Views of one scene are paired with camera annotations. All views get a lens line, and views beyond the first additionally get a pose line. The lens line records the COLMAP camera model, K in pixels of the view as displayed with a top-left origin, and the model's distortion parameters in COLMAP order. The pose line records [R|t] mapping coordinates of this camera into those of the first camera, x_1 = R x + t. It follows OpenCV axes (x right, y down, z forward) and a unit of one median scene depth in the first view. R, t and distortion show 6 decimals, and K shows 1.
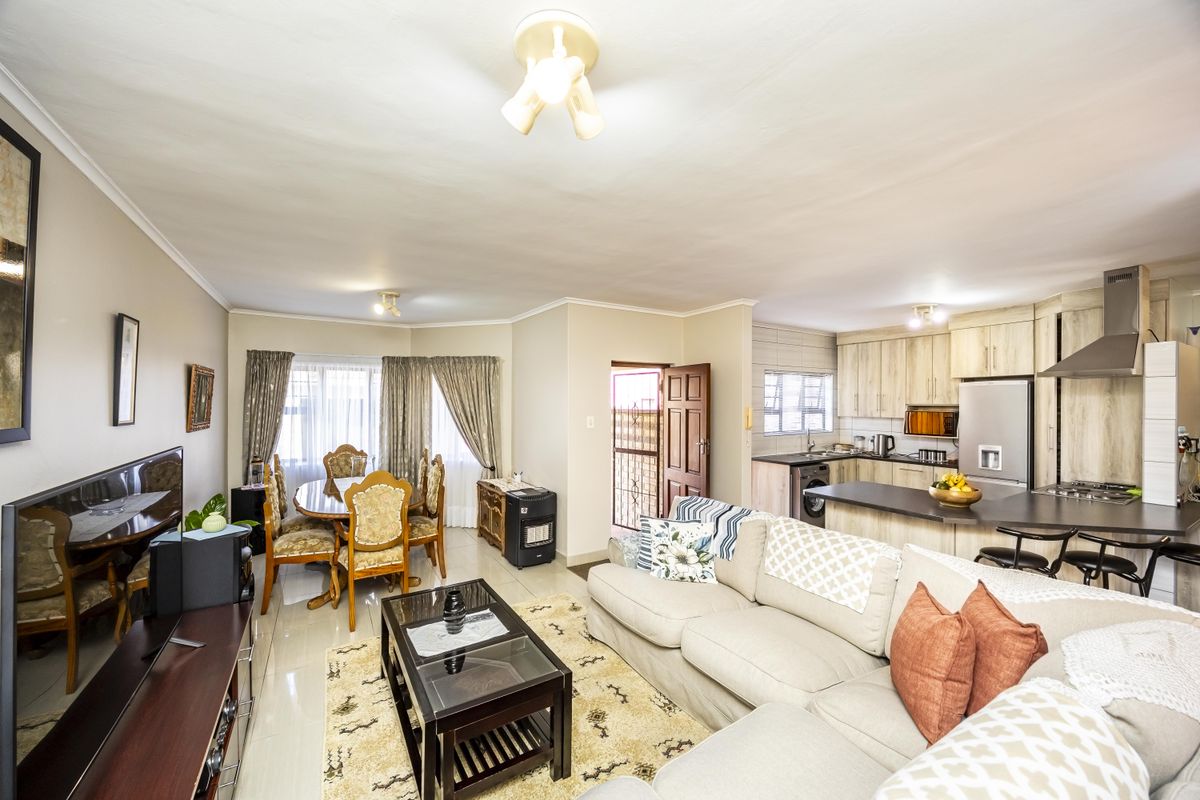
lens RADIAL K [[469.7, 0, 601.3], [0, 469.7, 399.7], [0, 0, 1]] dist [0.001075, 0.000036]
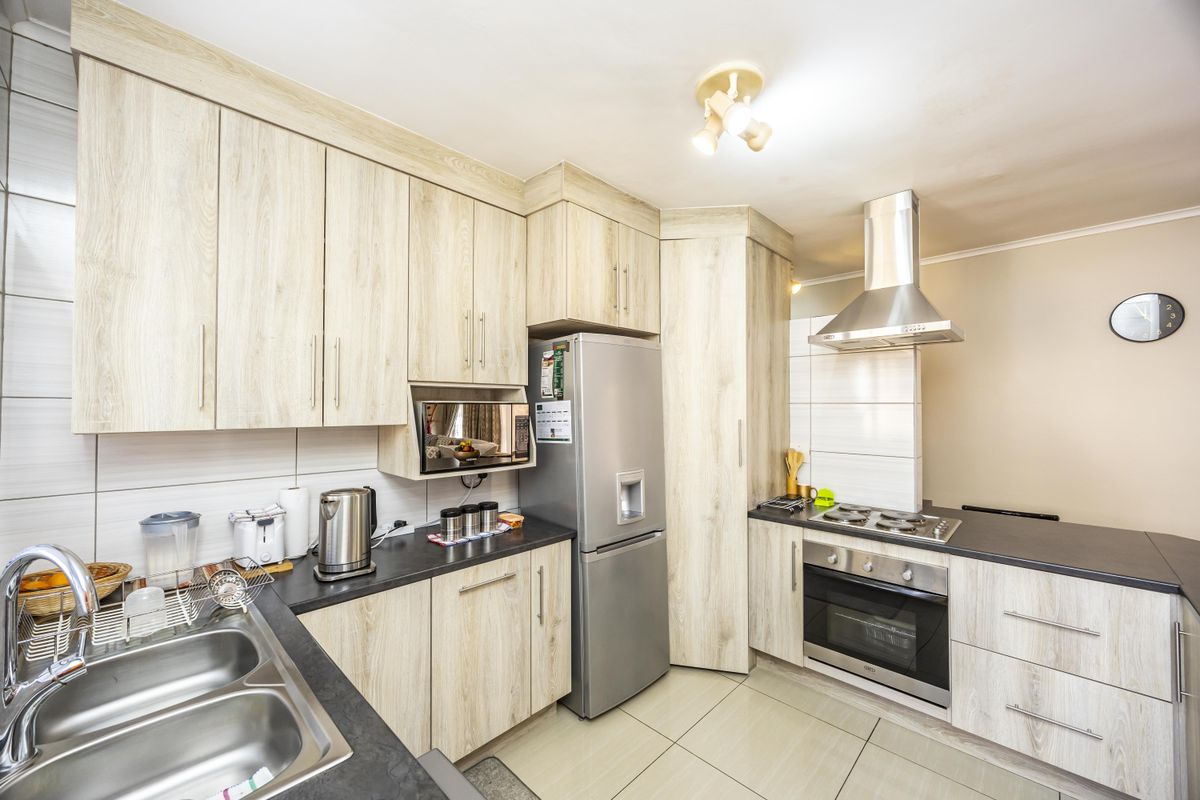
lens RADIAL K [[469.7, 0, 600.6], [0, 469.7, 400.5], [0, 0, 1]] dist [0.001075, 0.000036]
pose [[-0.248651, 0.012312, 0.968515, 0.302938], [-0.003491, 0.999901, -0.013607, 0.026006], [-0.968587, -0.006765, -0.248583, 0.937438]]
